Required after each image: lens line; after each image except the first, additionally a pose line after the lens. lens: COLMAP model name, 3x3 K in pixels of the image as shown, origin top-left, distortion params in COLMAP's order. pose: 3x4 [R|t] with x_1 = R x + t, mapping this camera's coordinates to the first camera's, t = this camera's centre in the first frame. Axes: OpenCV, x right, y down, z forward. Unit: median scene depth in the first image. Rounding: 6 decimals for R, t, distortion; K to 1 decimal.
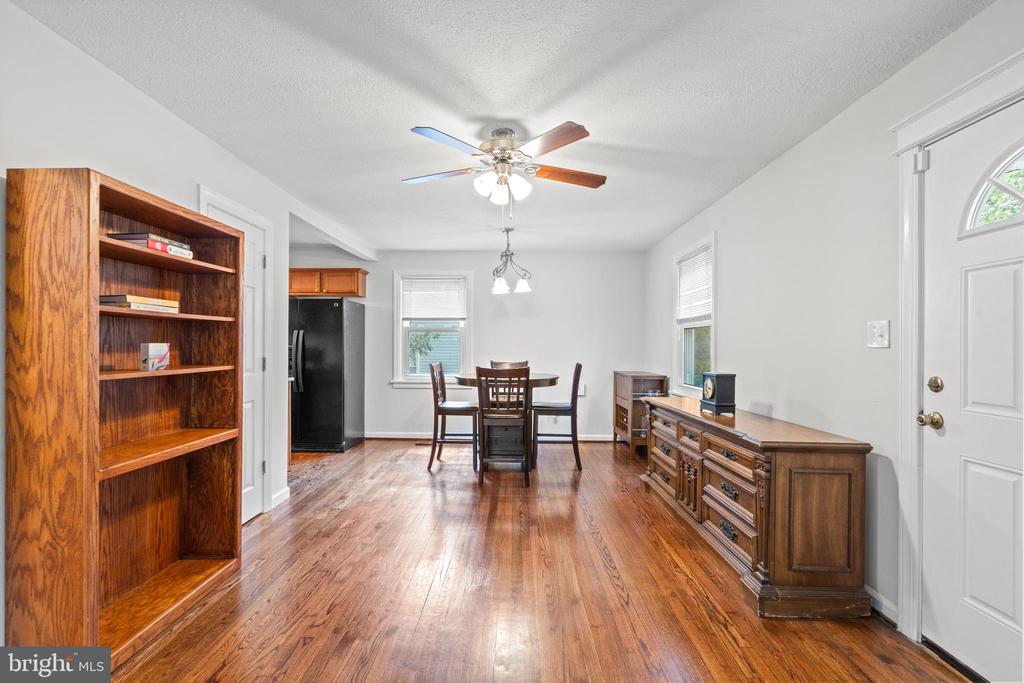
lens RADIAL K [[467.0, 0, 495.3], [0, 467.0, 348.1], [0, 0, 1]] dist [-0.008756, 0.002559]
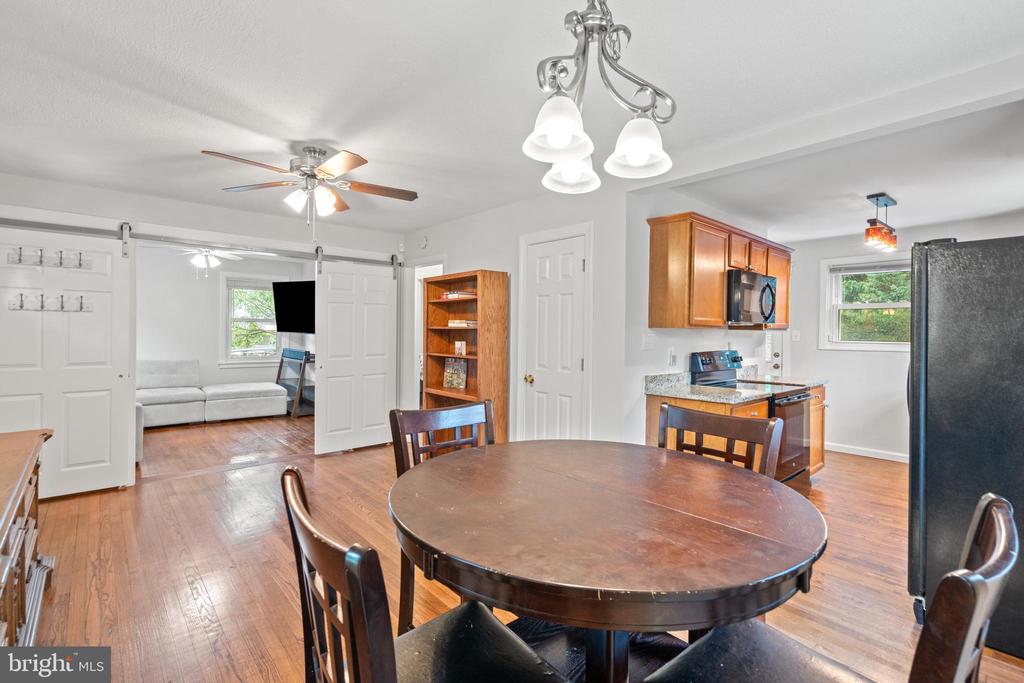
lens RADIAL K [[467.0, 0, 512.4], [0, 467.0, 337.0], [0, 0, 1]] dist [-0.008756, 0.002559]
pose [[-0.723807, 0.002715, -0.689997, 0.241697], [-0.010796, 0.999825, 0.015260, -0.030026], [0.689918, 0.018494, -0.723651, 1.212684]]
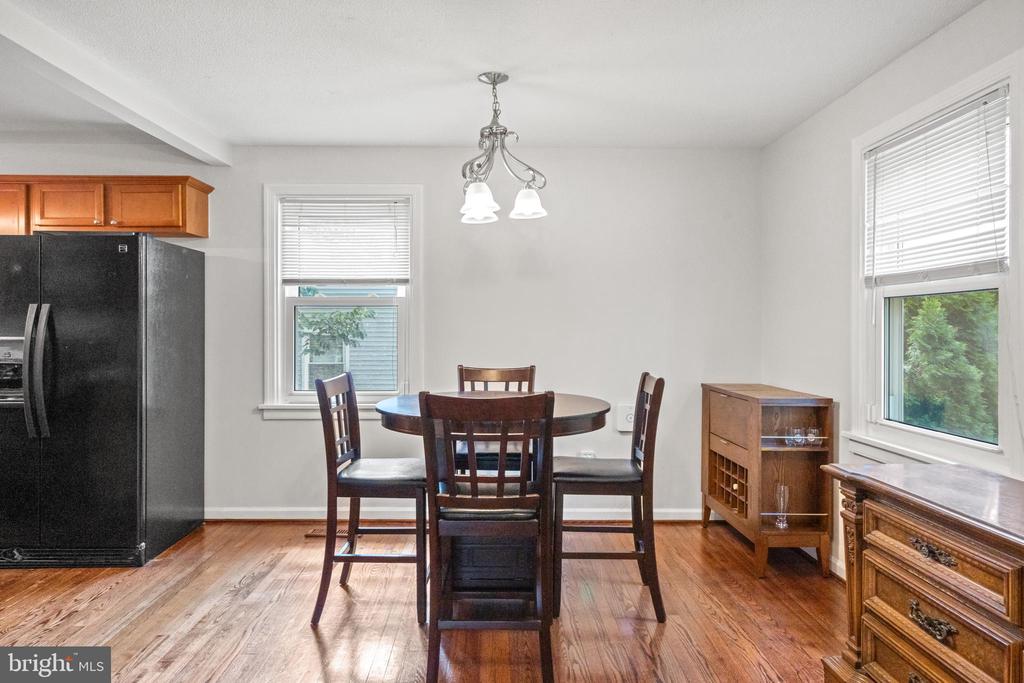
lens RADIAL K [[637.4, 0, 494.2], [0, 637.4, 327.2], [0, 0, 1]] dist [0.018319, -0.001193]
pose [[0.999126, -0.003380, 0.041670, 0.000040], [0.003631, 0.999976, -0.005956, -0.010722], [-0.041649, 0.006102, 0.999114, 0.395506]]
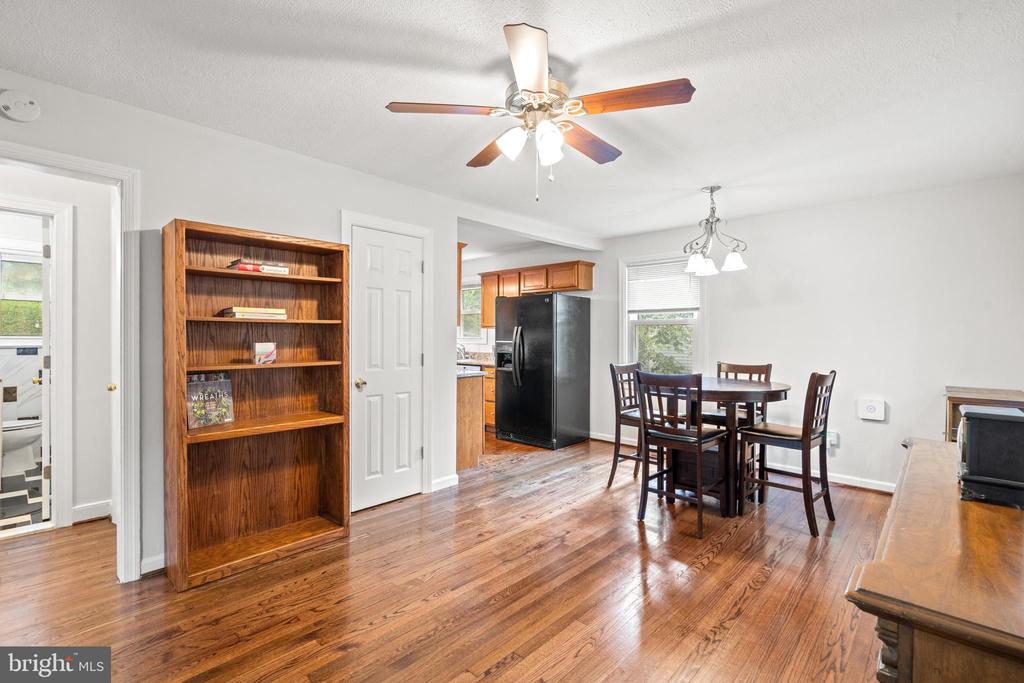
lens RADIAL K [[467.0, 0, 495.3], [0, 467.0, 342.4], [0, 0, 1]] dist [-0.008756, 0.002559]
pose [[0.742672, 0.006845, -0.669621, 0.275907], [-0.004244, 0.999976, 0.005515, -0.009747], [0.669642, -0.001254, 0.742683, 0.214885]]
